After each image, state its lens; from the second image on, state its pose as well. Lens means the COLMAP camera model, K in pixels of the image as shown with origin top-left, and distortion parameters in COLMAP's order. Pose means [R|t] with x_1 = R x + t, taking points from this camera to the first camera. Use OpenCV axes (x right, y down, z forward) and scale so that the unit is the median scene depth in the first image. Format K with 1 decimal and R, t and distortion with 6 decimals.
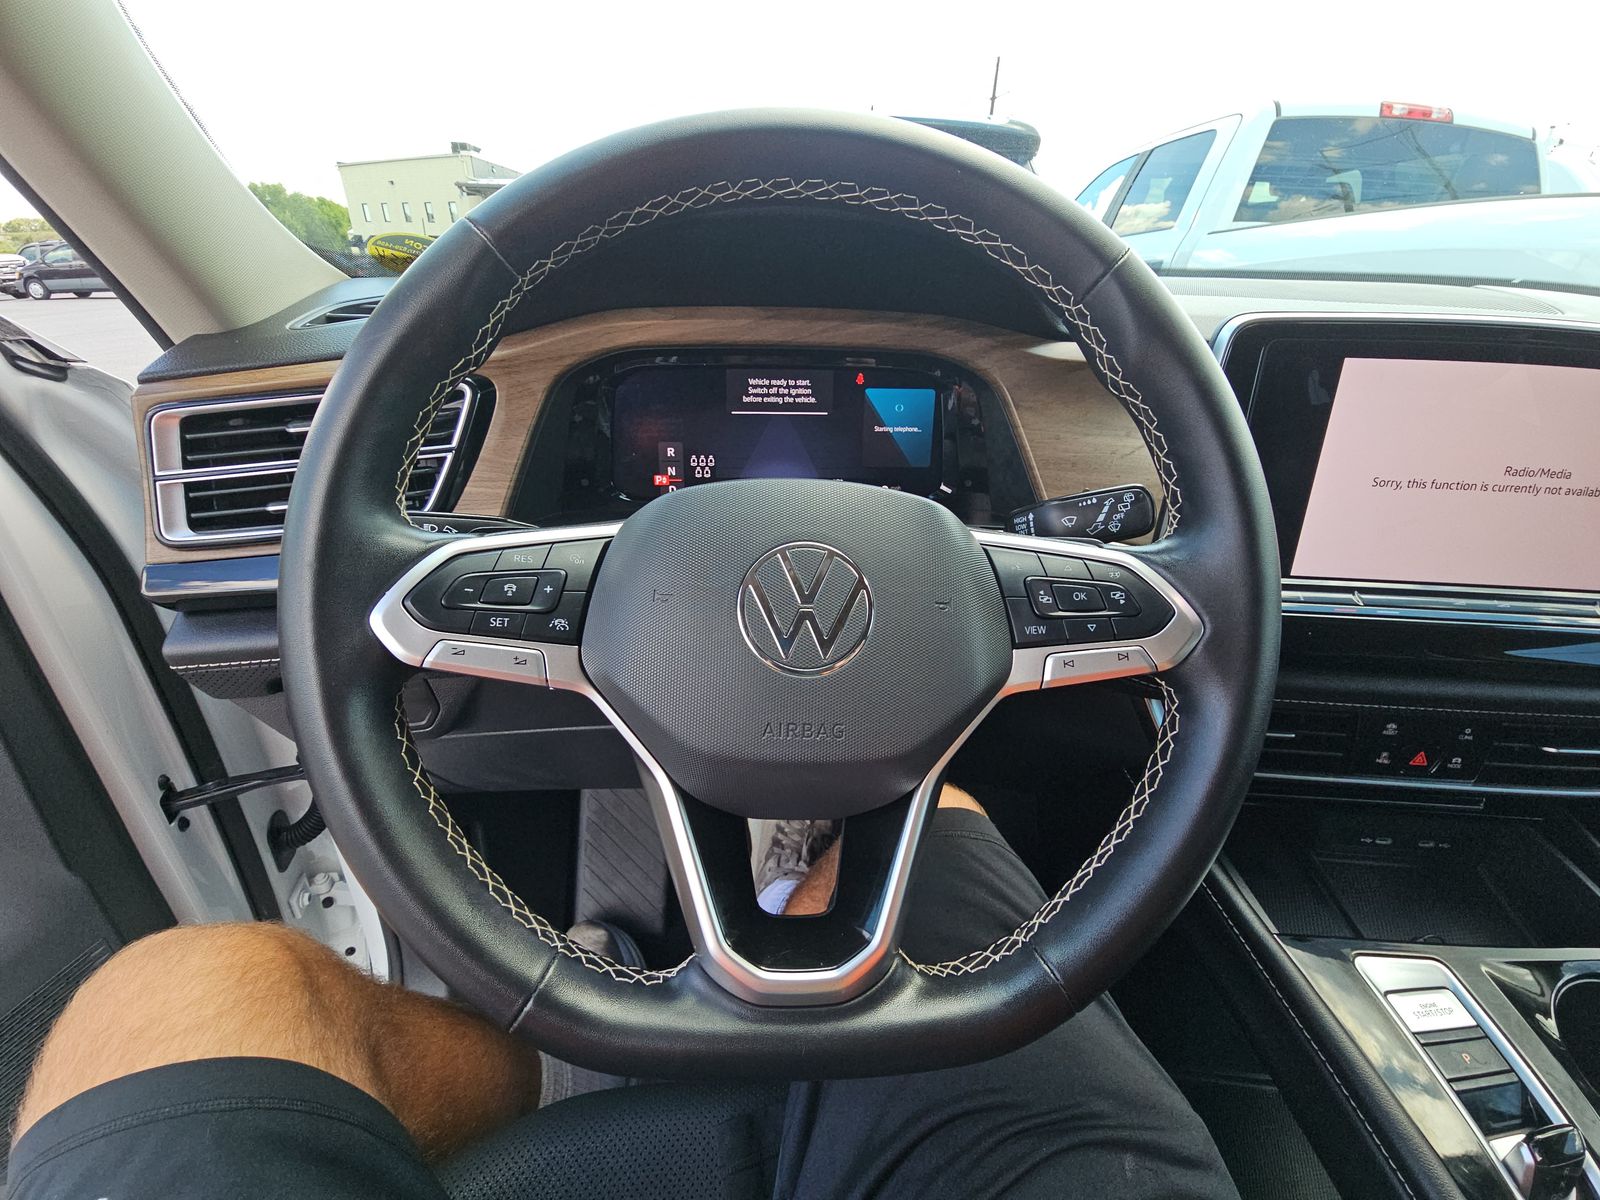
lens RADIAL K [[651.2, 0, 800.0], [0, 651.2, 600.0], [0, 0, 1]] dist [0.015407, -0.014148]
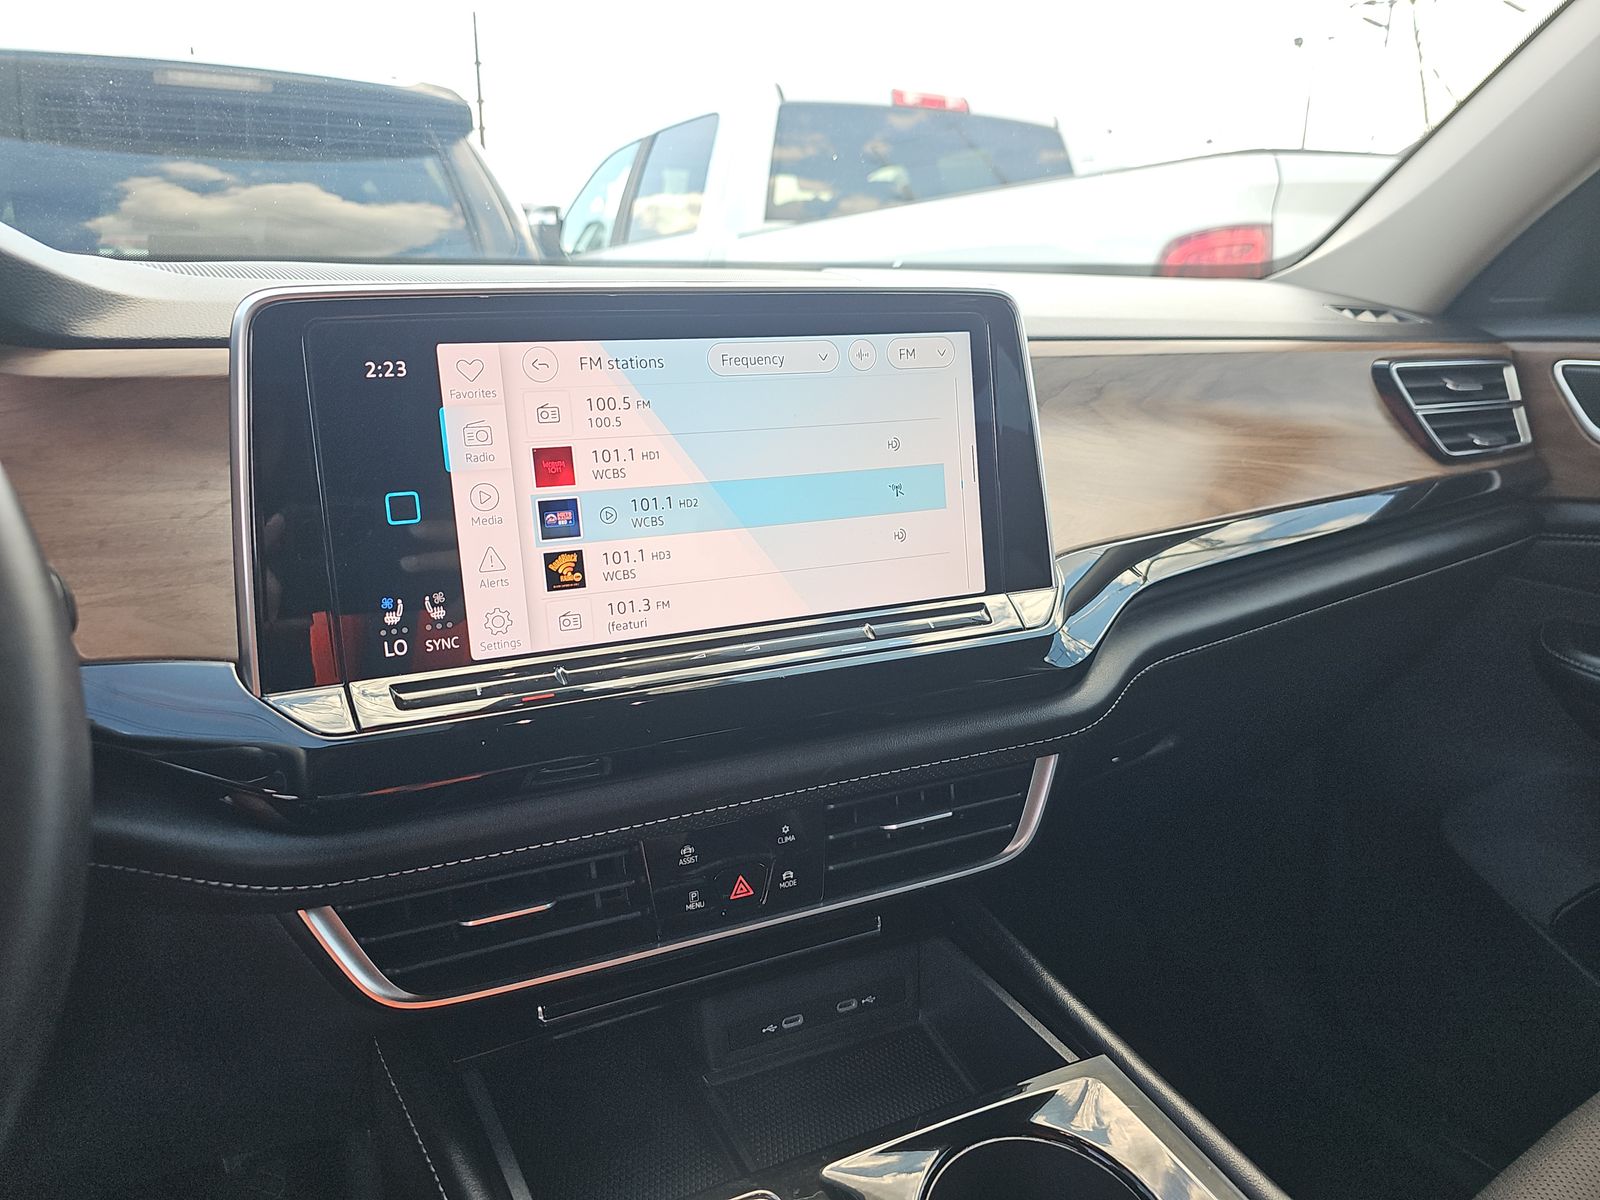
lens RADIAL K [[1058.6, 0, 842.0], [0, 1058.6, 556.0], [0, 0, 1]] dist [0.002751, 0.000830]
pose [[0.878117, -0.136697, 0.458503, 0.135385], [0.235904, 0.957432, -0.166354, 0.028056], [-0.416245, 0.254240, 0.872984, -0.023769]]
